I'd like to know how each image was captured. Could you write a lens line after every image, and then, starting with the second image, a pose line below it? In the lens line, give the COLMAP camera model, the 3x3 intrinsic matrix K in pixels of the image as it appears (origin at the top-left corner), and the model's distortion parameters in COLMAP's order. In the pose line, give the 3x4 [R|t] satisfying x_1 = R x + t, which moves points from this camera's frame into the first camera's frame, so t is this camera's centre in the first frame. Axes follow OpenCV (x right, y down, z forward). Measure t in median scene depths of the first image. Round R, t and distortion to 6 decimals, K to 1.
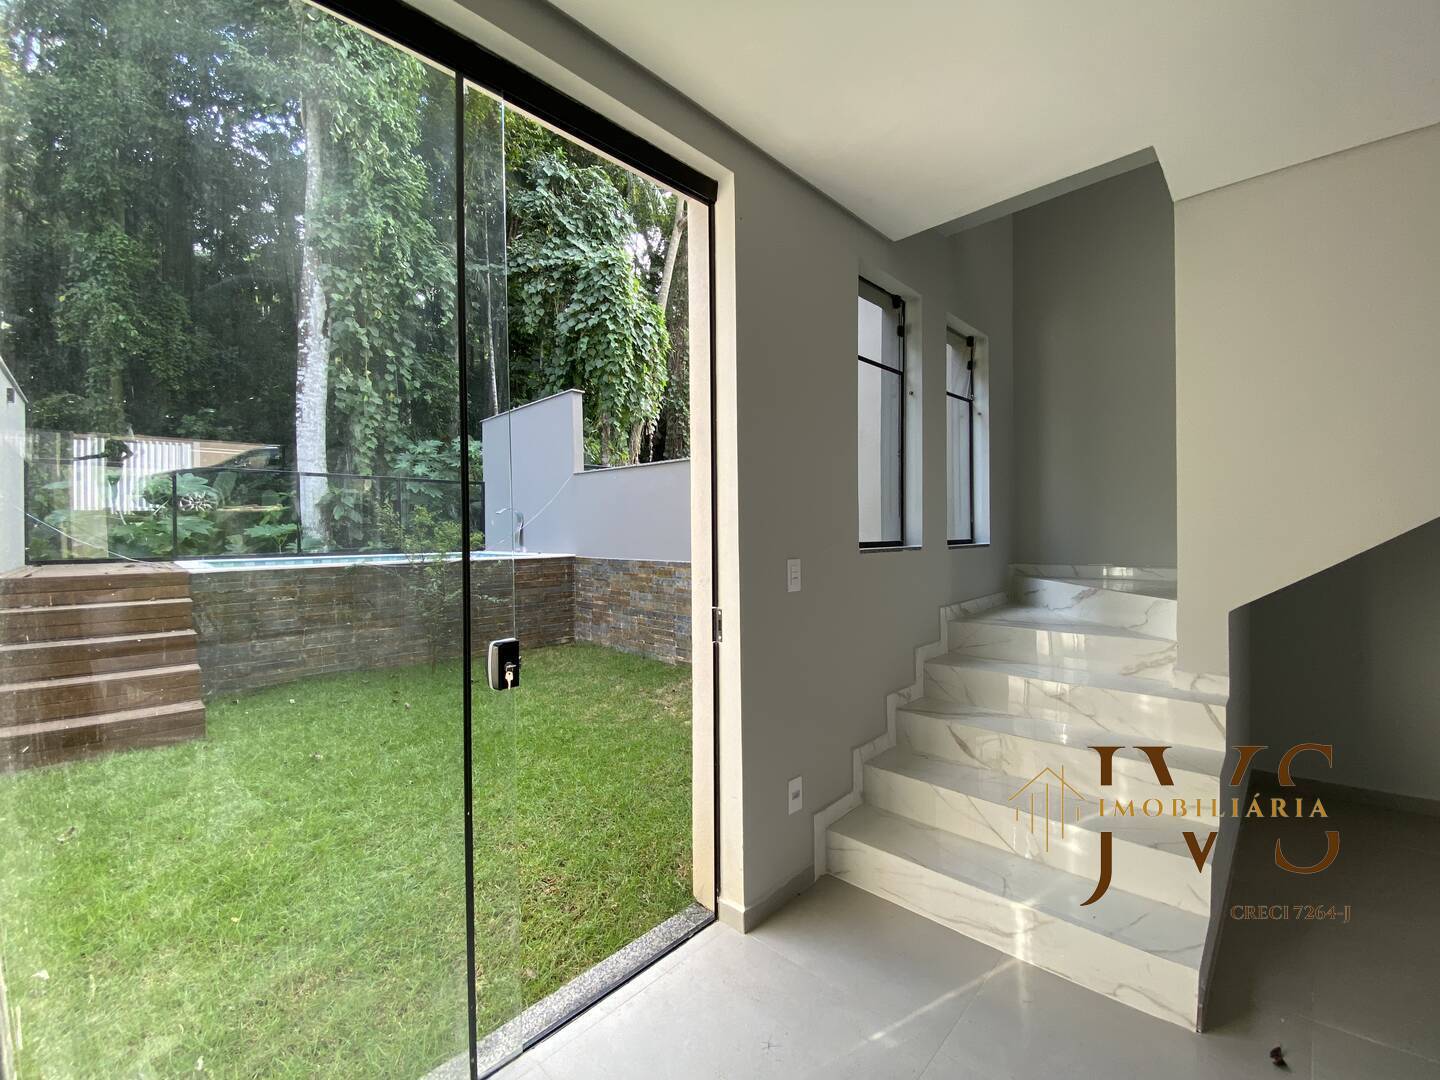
lens RADIAL K [[587.6, 0, 725.8], [0, 587.6, 541.1], [0, 0, 1]] dist [0.010710, -0.013637]
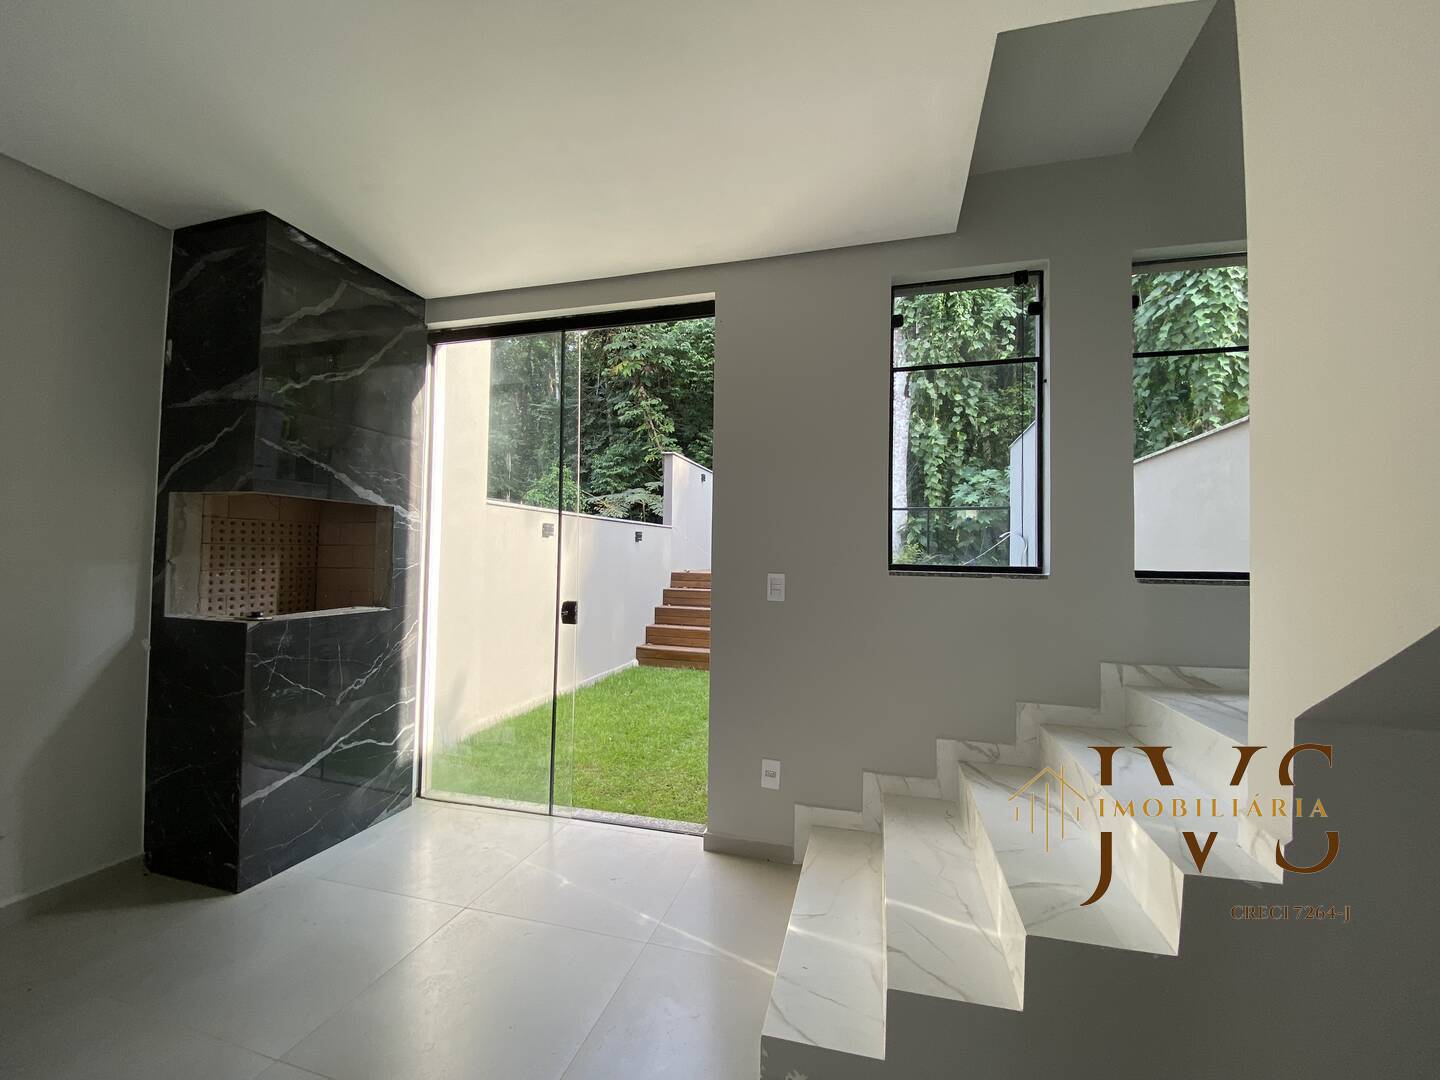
lens RADIAL K [[587.6, 0, 713.5], [0, 587.6, 540.7], [0, 0, 1]] dist [0.010710, -0.013637]
pose [[0.464756, -0.005993, -0.885418, 0.232511], [-0.031992, 0.999211, -0.023556, -0.000725], [0.884860, 0.039274, 0.464198, 0.070230]]
